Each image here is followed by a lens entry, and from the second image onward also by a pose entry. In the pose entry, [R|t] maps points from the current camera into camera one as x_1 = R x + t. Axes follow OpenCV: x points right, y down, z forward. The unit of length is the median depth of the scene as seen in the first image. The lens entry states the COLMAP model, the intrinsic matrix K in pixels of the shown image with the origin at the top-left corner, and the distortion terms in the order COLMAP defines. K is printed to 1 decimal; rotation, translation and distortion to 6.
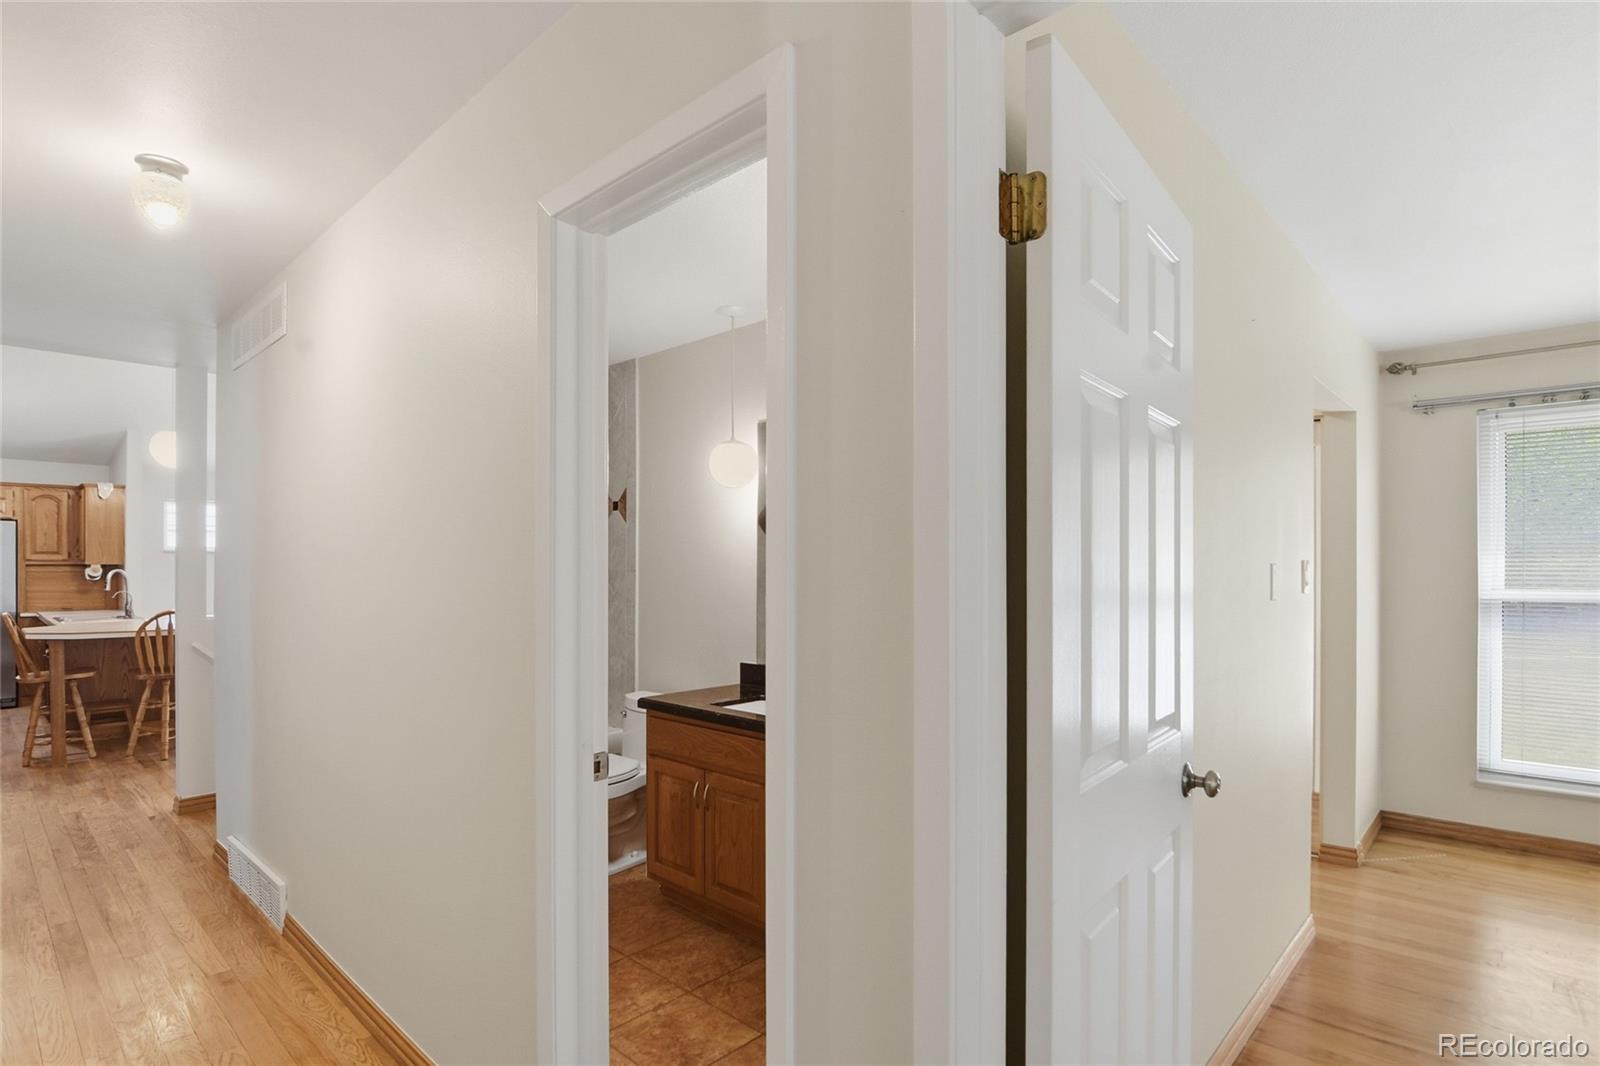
lens RADIAL K [[791.6, 0, 796.3], [0, 791.6, 567.1], [0, 0, 1]] dist [0.000962, -0.018135]
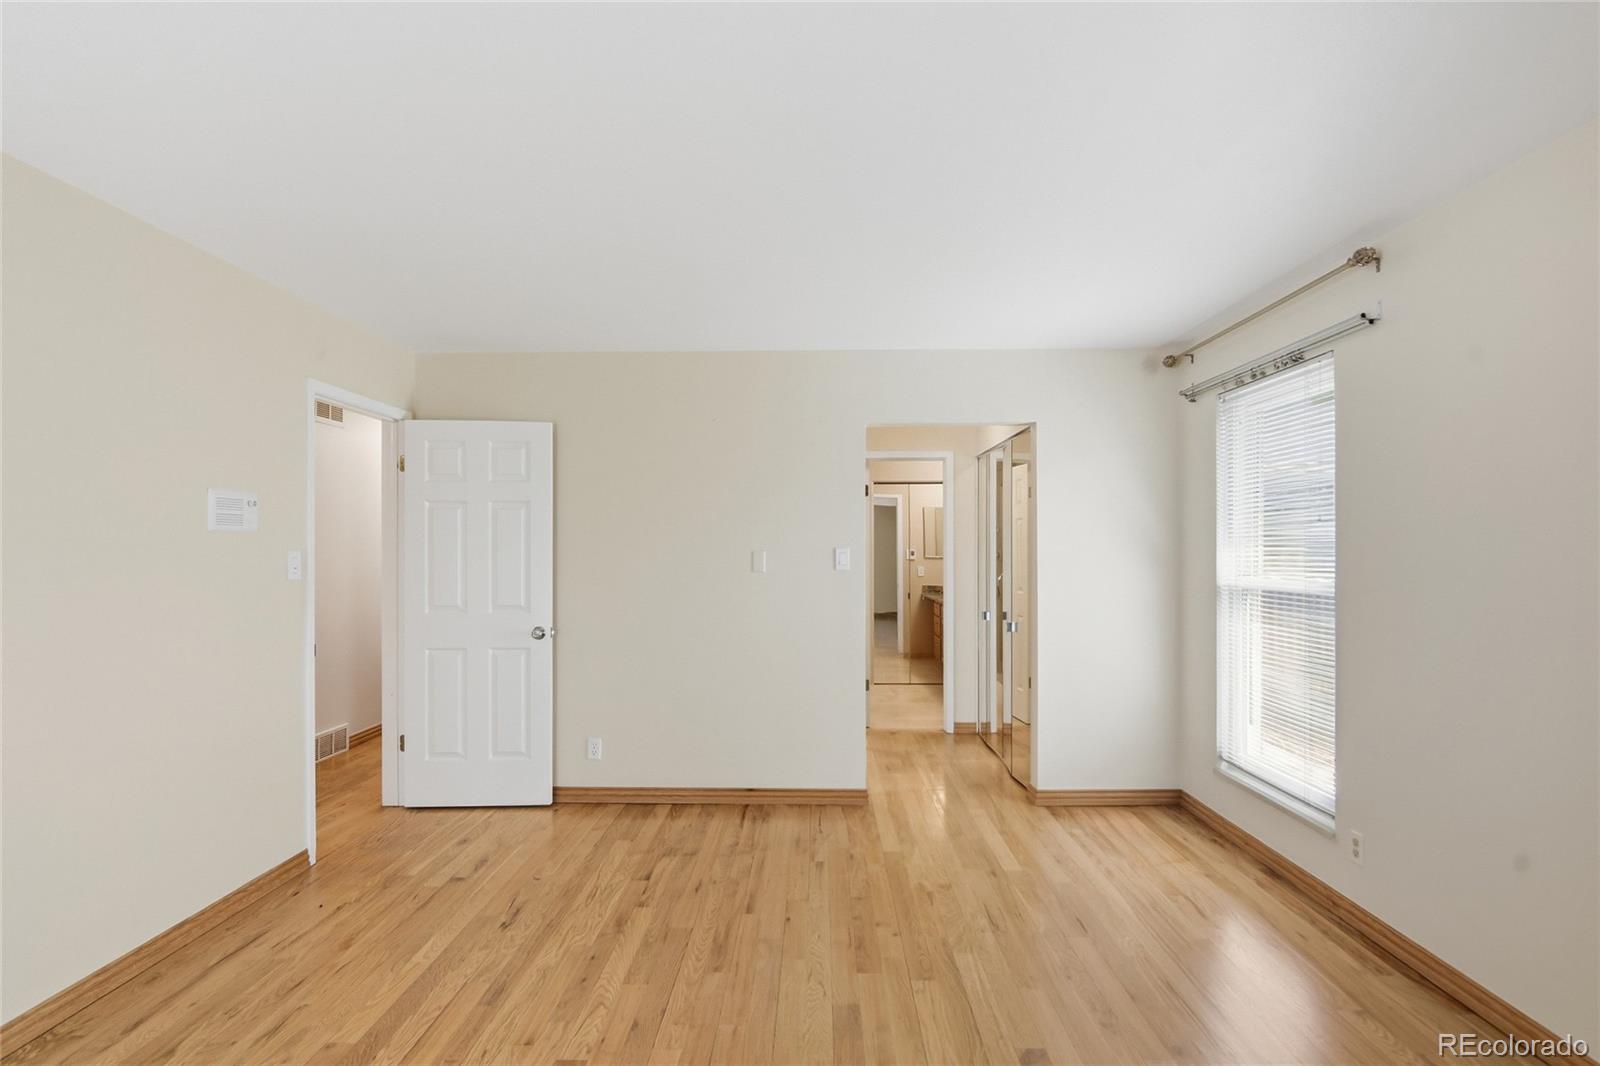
lens RADIAL K [[779.5, 0, 800.0], [0, 779.5, 533.0], [0, 0, 1]] dist [0.000552, -0.000109]
pose [[0.671010, -0.005096, -0.741431, 0.728608], [-0.002108, 0.999959, -0.008780, -0.009805], [0.741445, 0.007455, 0.670972, -0.029731]]
